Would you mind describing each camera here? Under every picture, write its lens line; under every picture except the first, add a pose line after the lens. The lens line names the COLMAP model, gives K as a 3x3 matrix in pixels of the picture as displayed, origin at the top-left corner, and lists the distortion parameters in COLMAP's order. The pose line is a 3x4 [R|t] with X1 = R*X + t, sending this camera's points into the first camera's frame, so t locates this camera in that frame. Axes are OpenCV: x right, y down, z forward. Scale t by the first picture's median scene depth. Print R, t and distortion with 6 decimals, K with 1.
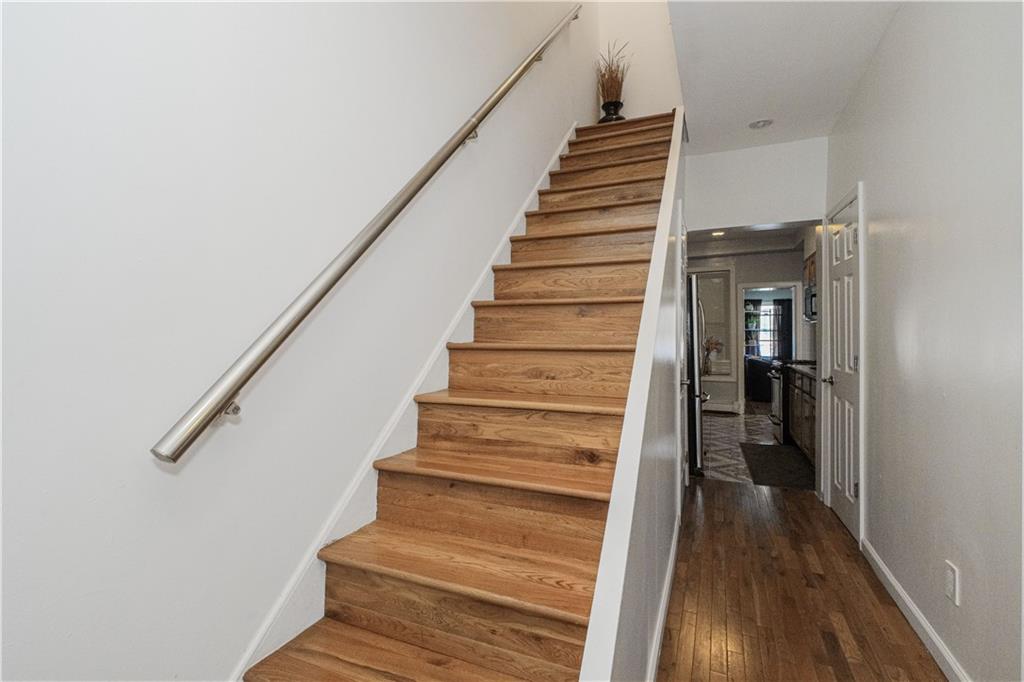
lens RADIAL K [[435.8, 0, 507.0], [0, 435.8, 334.5], [0, 0, 1]] dist [-0.002196, -0.000100]
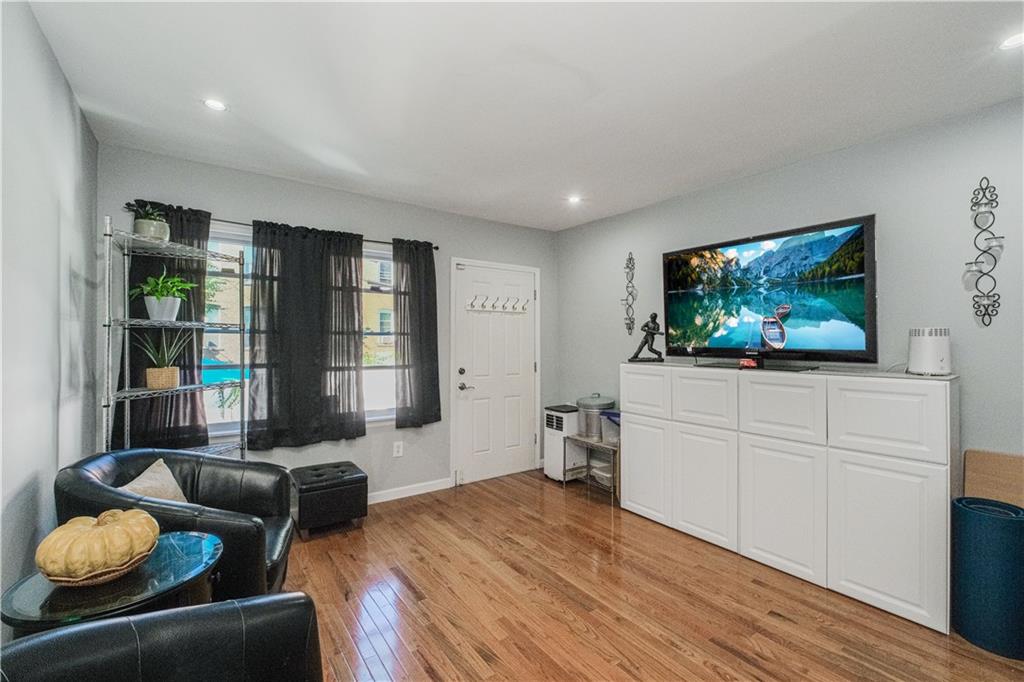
lens RADIAL K [[435.8, 0, 506.5], [0, 435.8, 339.6], [0, 0, 1]] dist [-0.002196, -0.000100]
pose [[0.478014, 0.006873, 0.878325, 0.440127], [-0.004149, 0.999976, -0.005567, -0.002023], [-0.878342, -0.000983, 0.478031, 0.716265]]
